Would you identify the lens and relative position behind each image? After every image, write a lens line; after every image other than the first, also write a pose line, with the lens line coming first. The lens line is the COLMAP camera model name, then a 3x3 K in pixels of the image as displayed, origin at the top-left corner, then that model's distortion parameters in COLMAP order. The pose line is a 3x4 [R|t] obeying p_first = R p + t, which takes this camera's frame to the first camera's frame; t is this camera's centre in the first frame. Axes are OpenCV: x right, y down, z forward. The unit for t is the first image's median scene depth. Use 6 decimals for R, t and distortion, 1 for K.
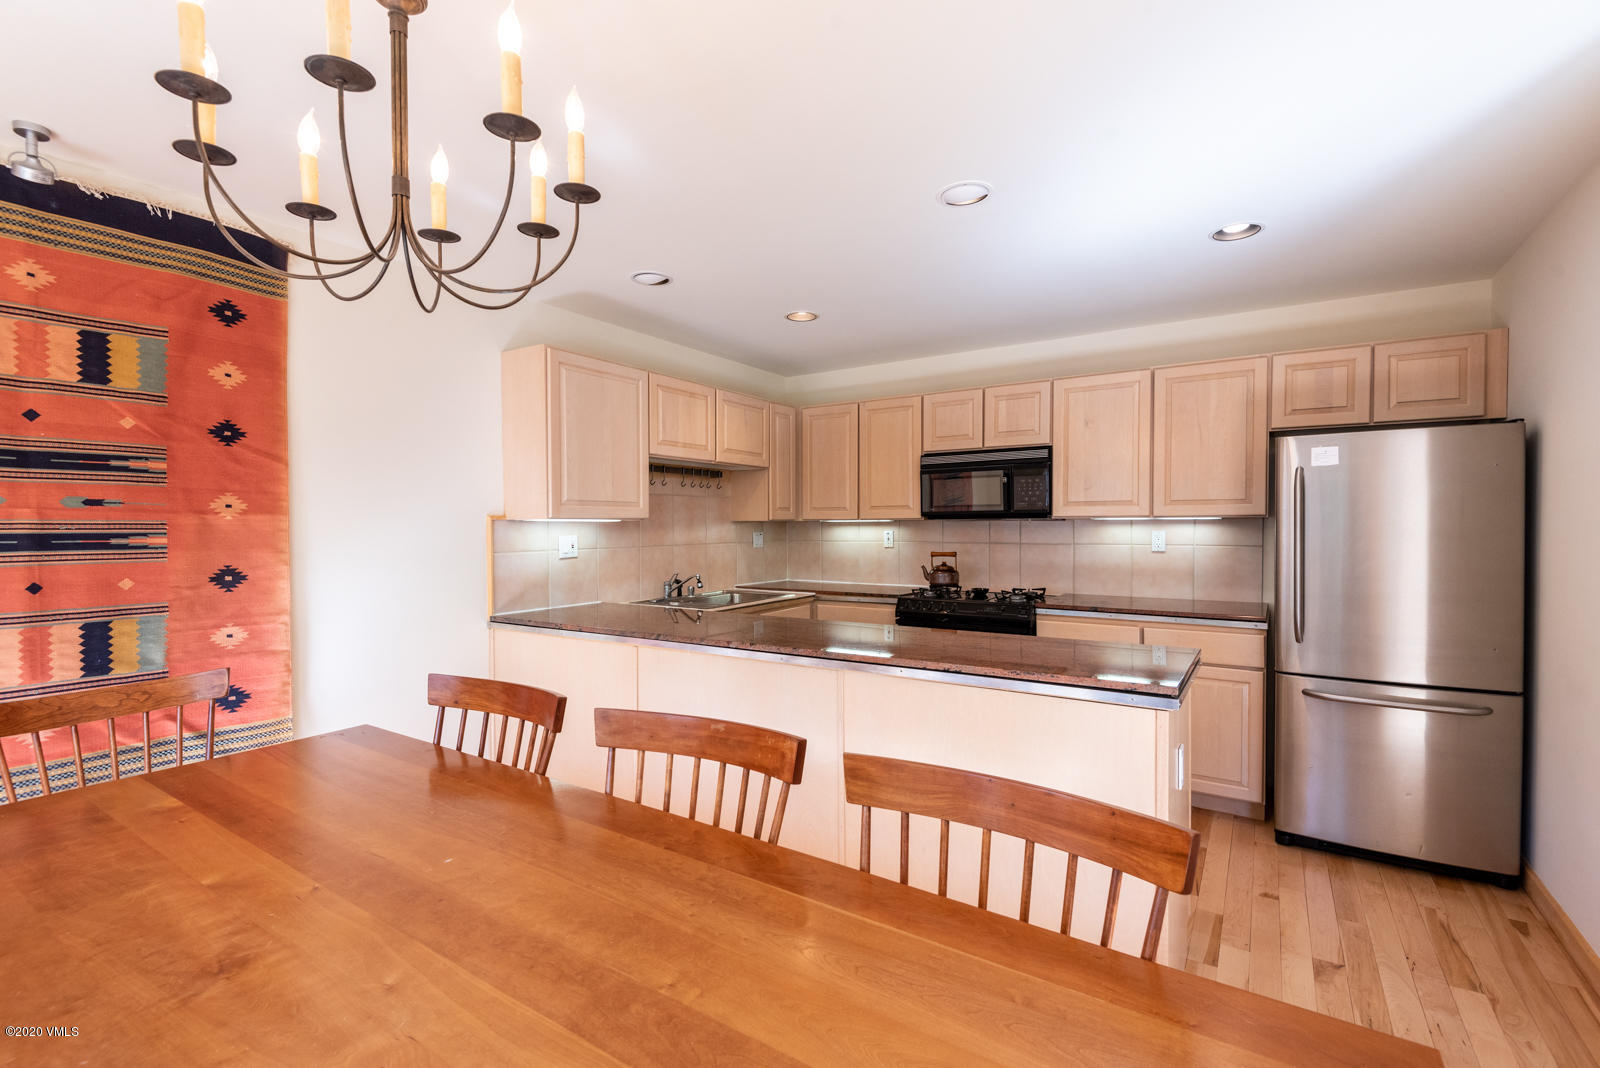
lens RADIAL K [[722.2, 0, 836.2], [0, 722.2, 540.1], [0, 0, 1]] dist [0.013577, -0.009443]
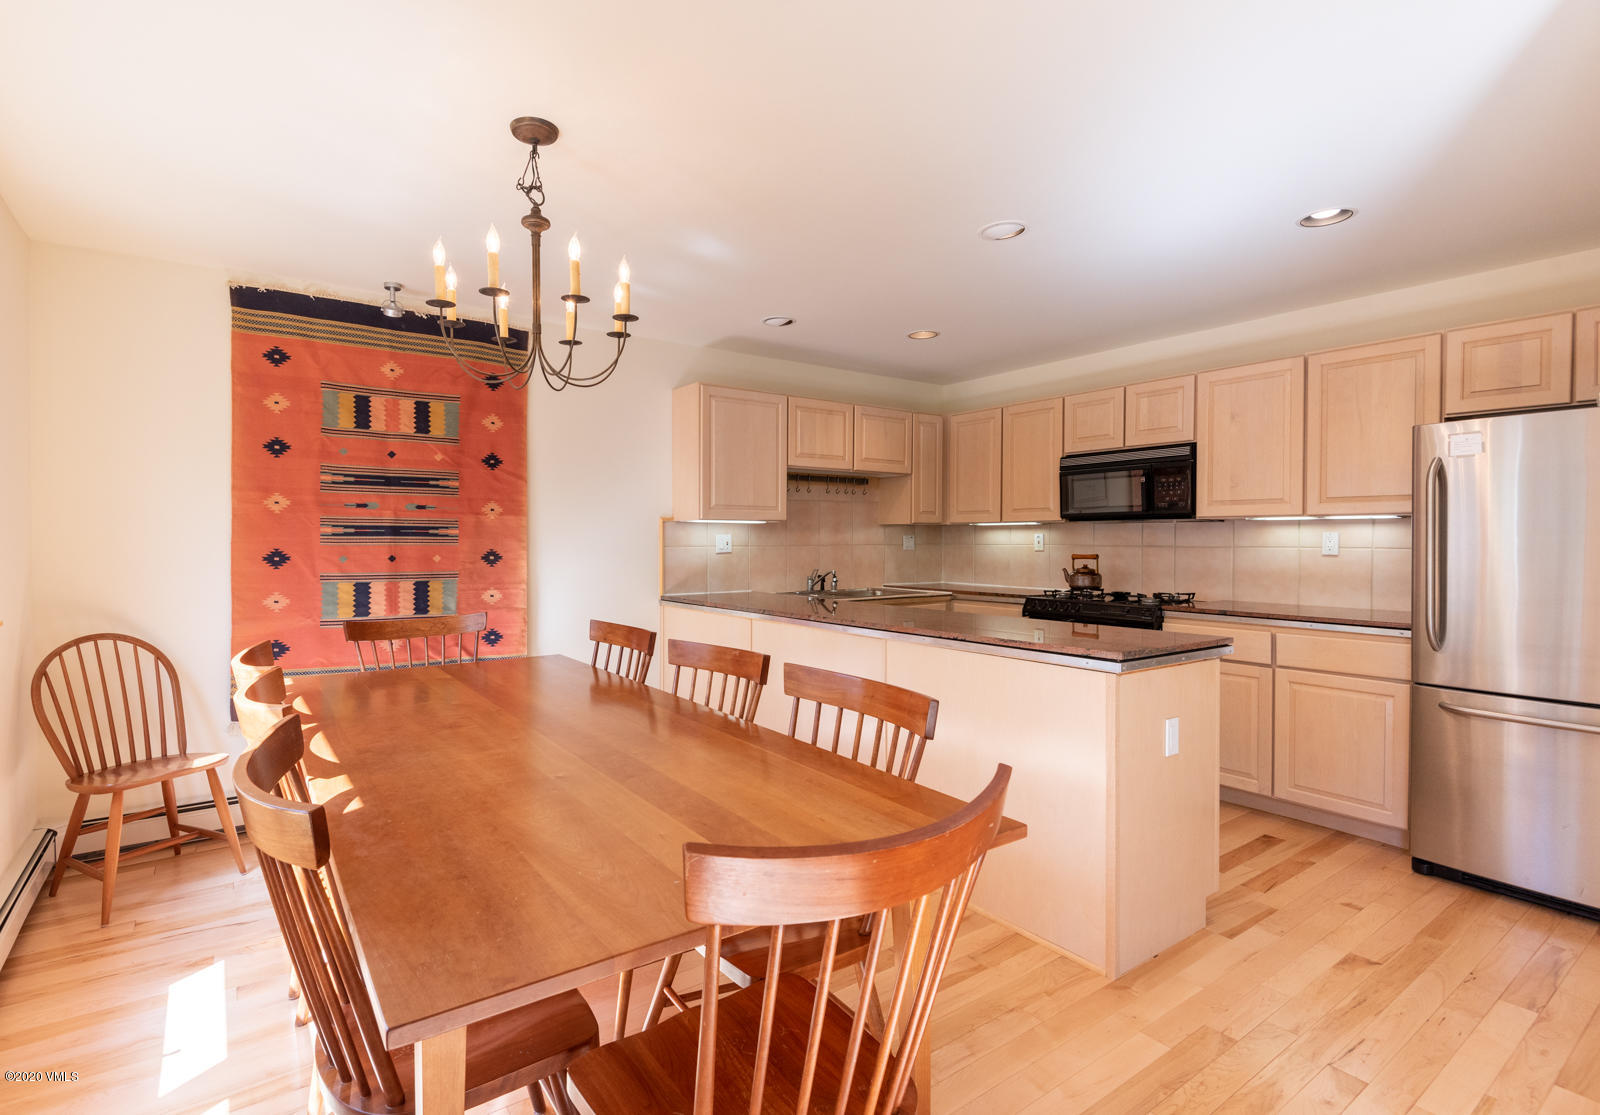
lens RADIAL K [[804.3, 0, 811.4], [0, 804.3, 552.0], [0, 0, 1]] dist [0.005888, -0.005858]
pose [[0.932062, 0.007590, -0.362220, 0.358409], [-0.009572, 0.999947, -0.003677, 0.037634], [0.362174, 0.006894, 0.932085, -0.293239]]
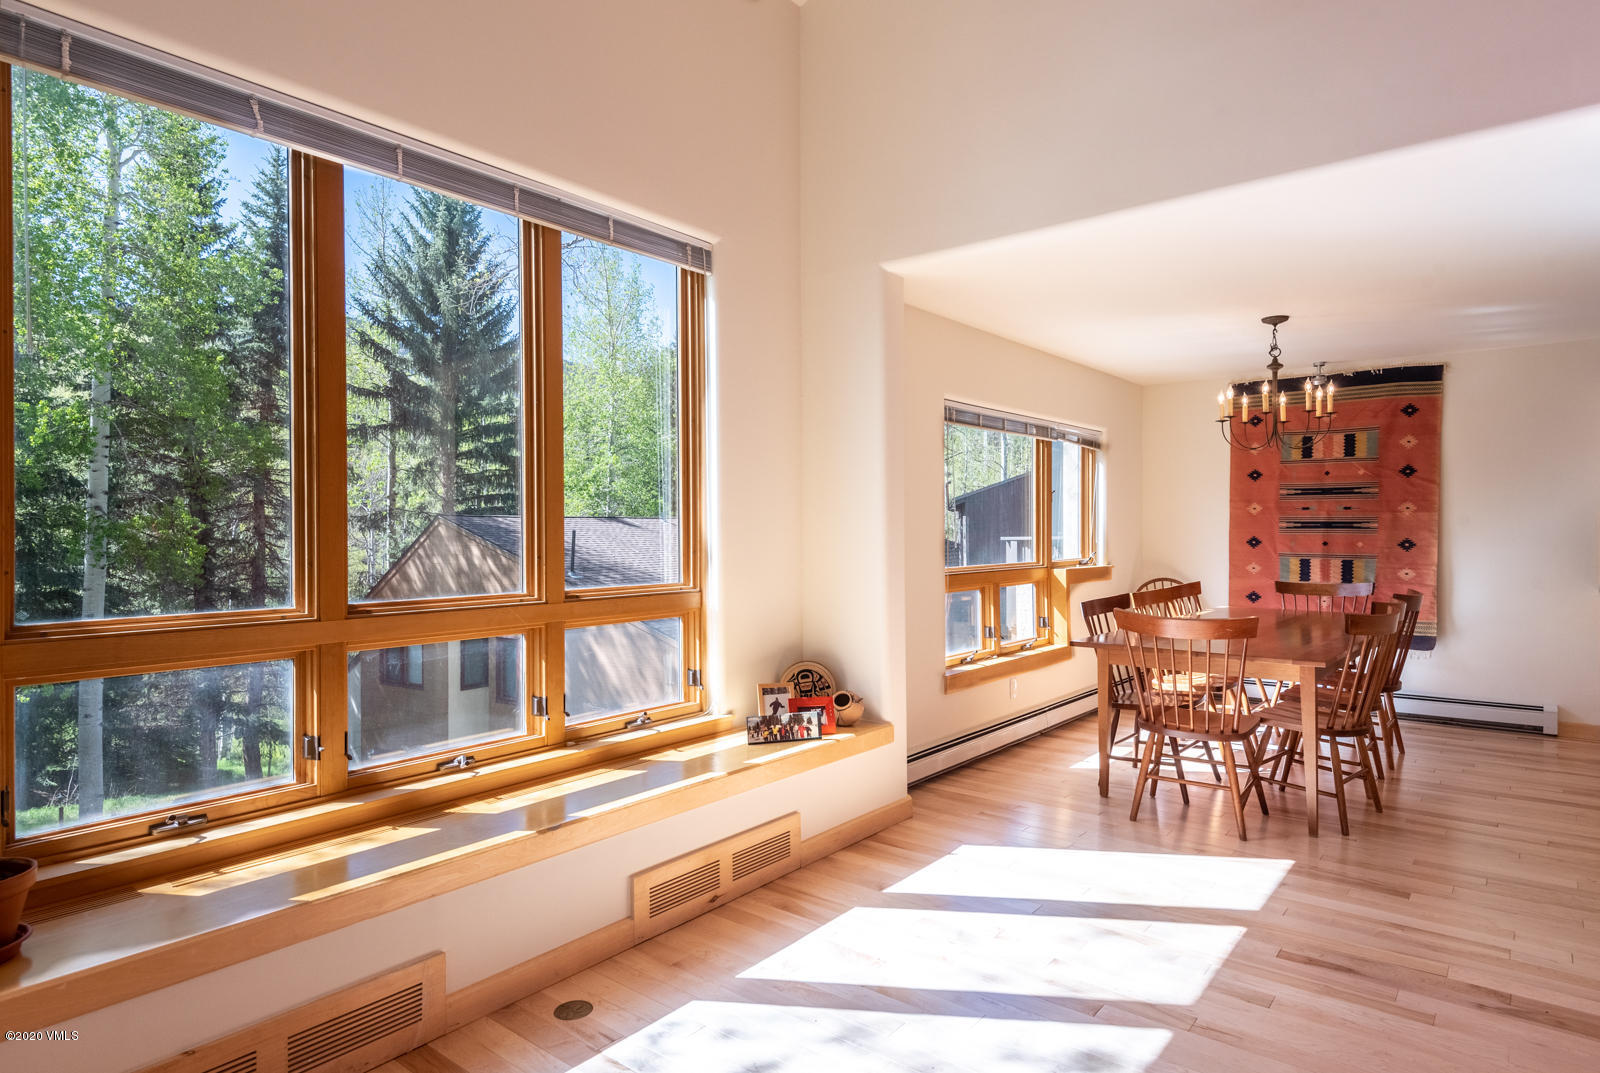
lens RADIAL K [[914.5, 0, 799.7], [0, 914.5, 528.6], [0, 0, 1]] dist [-0.003567, -0.000394]
pose [[-0.098620, 0.005097, -0.995112, 1.673488], [-0.018394, 0.999807, 0.006944, 0.020320], [0.994955, 0.018989, -0.098508, -0.370803]]
